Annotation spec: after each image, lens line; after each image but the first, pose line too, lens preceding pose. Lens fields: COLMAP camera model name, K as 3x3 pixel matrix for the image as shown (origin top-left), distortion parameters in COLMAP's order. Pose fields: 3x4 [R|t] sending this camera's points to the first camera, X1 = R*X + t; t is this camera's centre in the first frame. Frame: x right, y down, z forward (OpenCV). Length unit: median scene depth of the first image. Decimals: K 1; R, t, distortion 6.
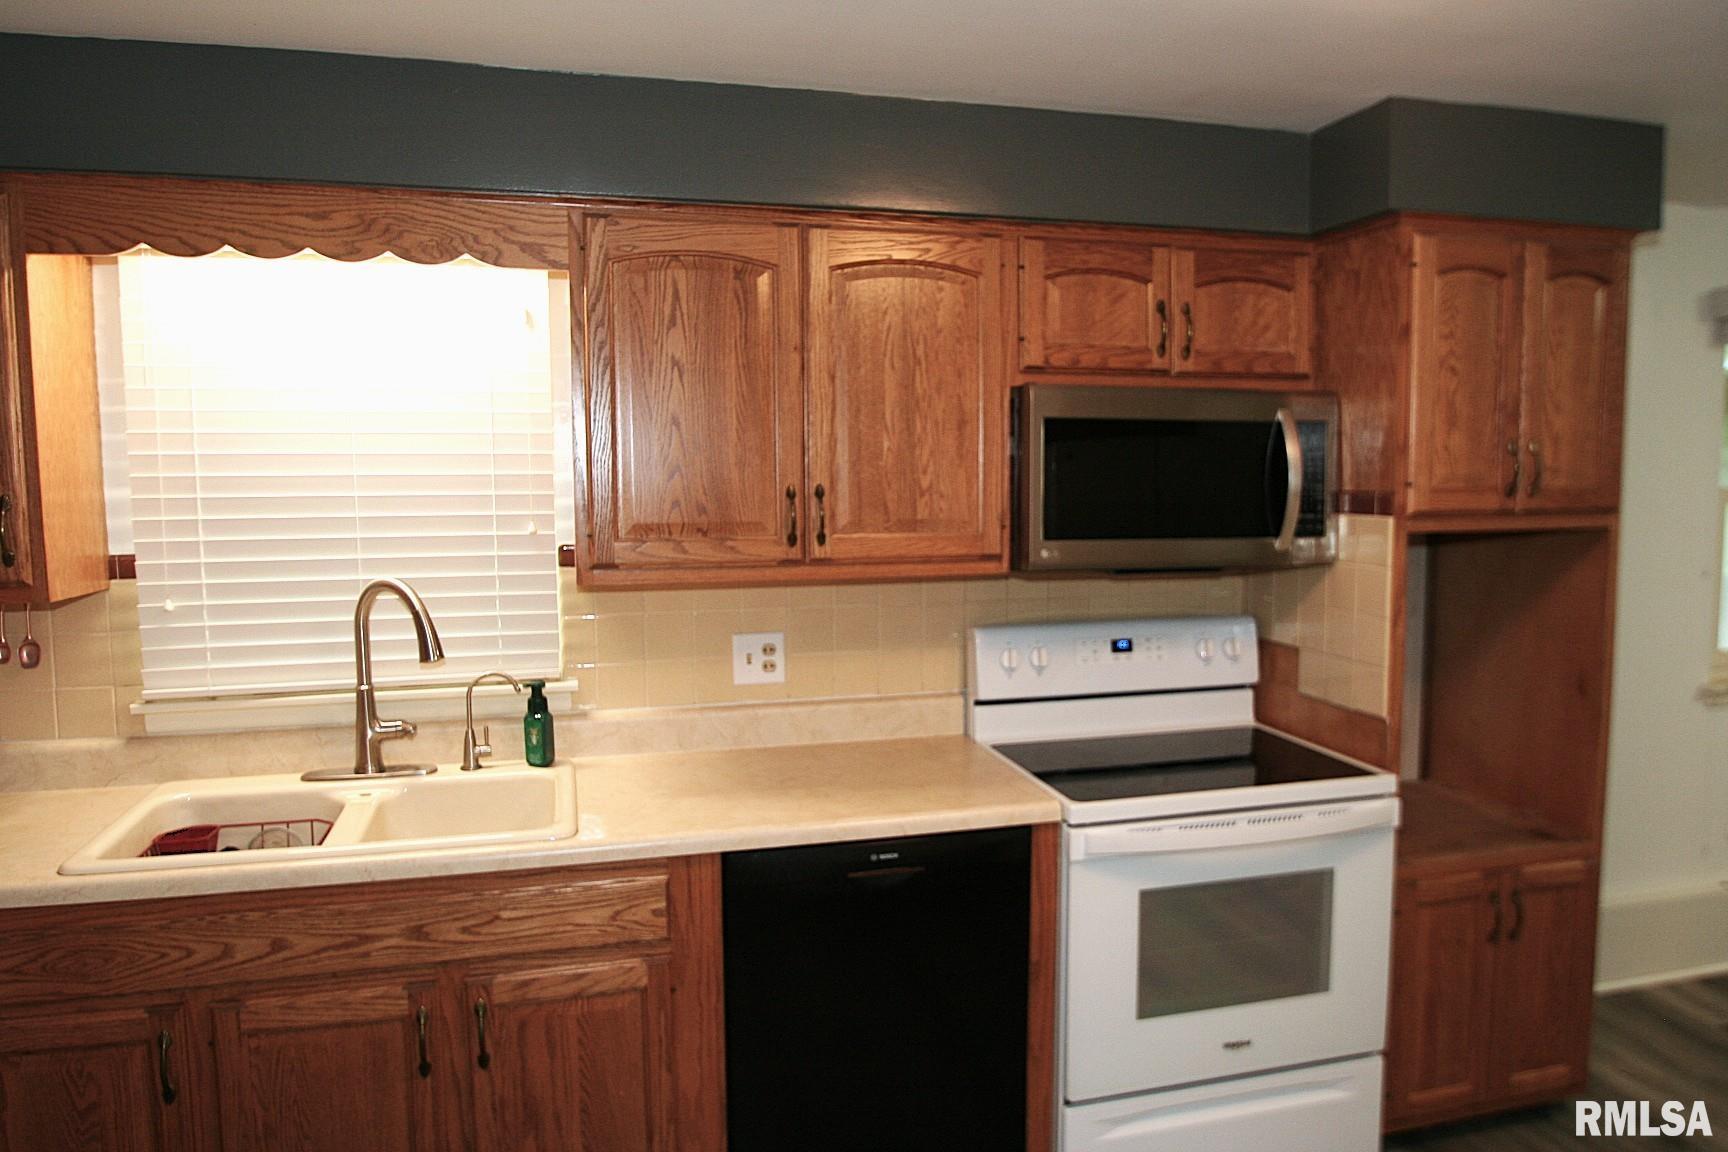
lens RADIAL K [[1189.5, 0, 895.5], [0, 1189.5, 579.5], [0, 0, 1]] dist [-0.026425, -0.013265]
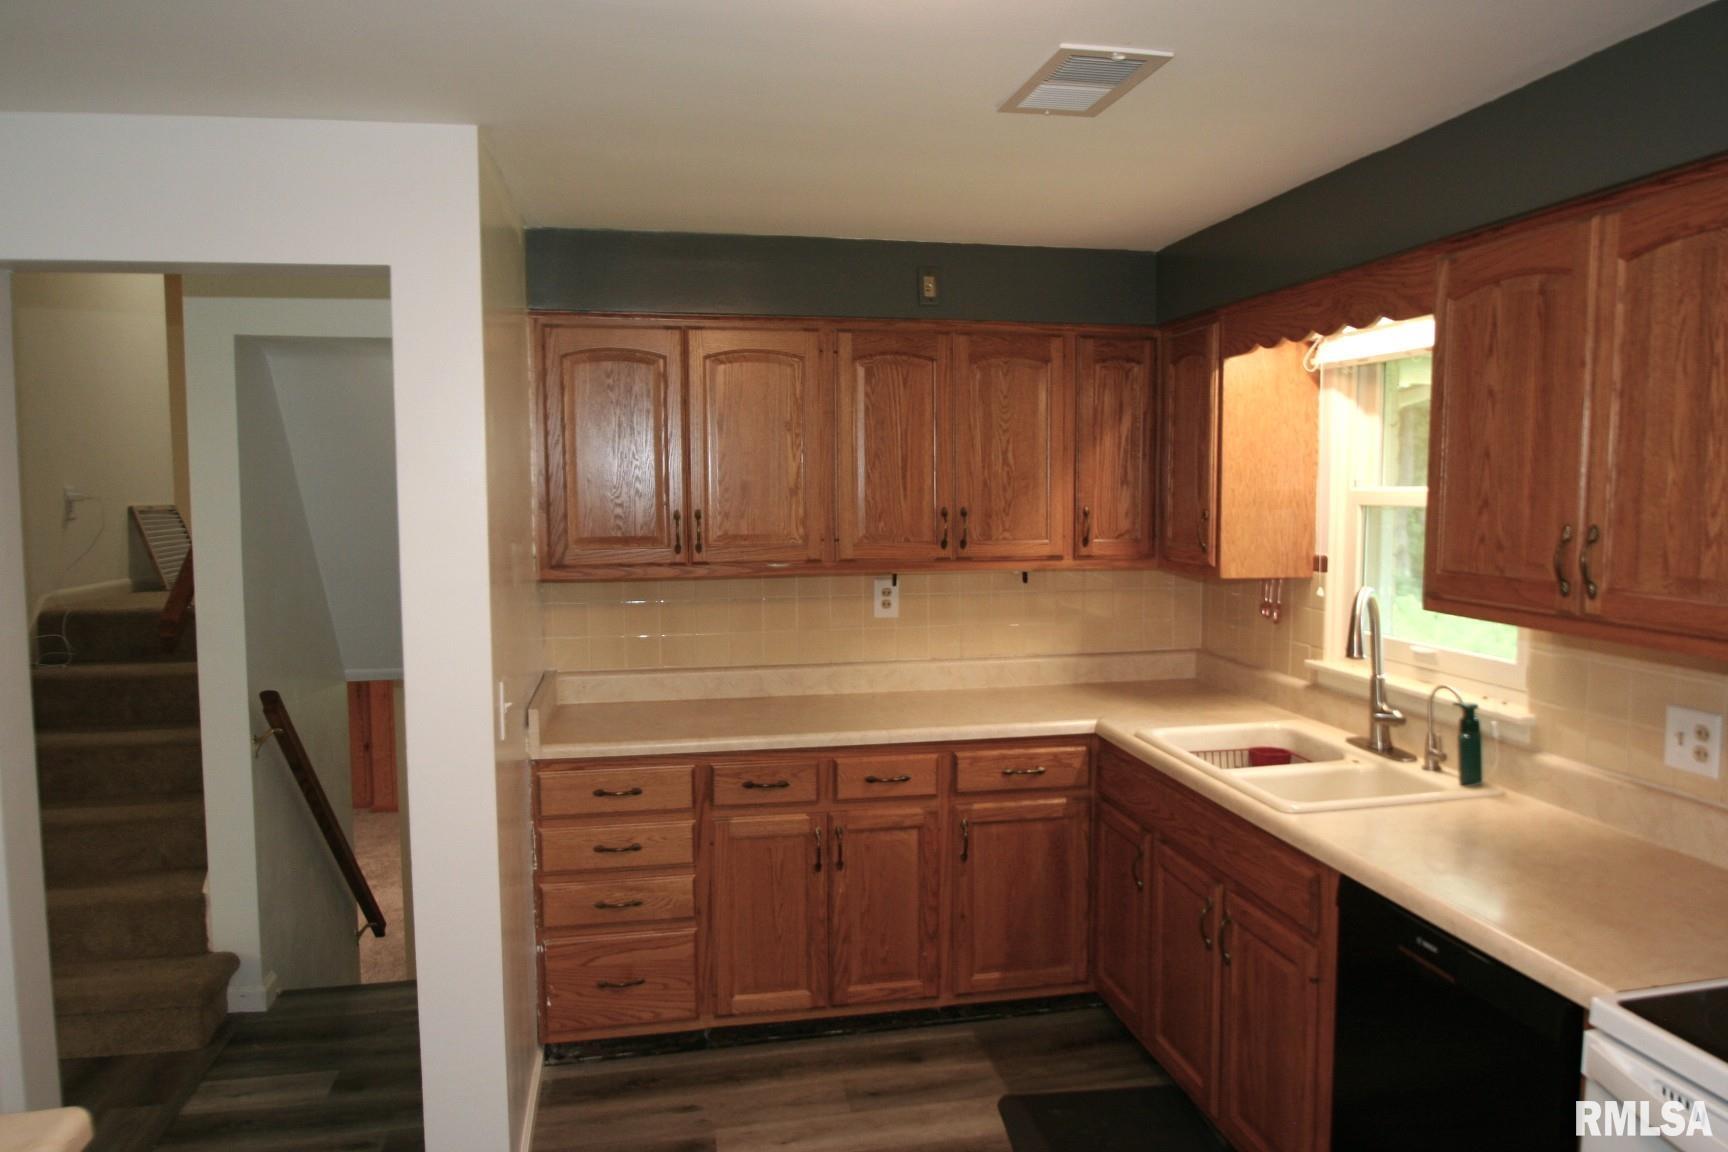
lens RADIAL K [[1207.4, 0, 904.4], [0, 1207.4, 575.7], [0, 0, 1]] dist [-0.032794, 0.003916]
pose [[-0.067917, 0.079944, -0.994483, 0.778485], [-0.085820, 0.992622, 0.085656, -0.073509], [0.993993, 0.091164, -0.060555, 0.566137]]
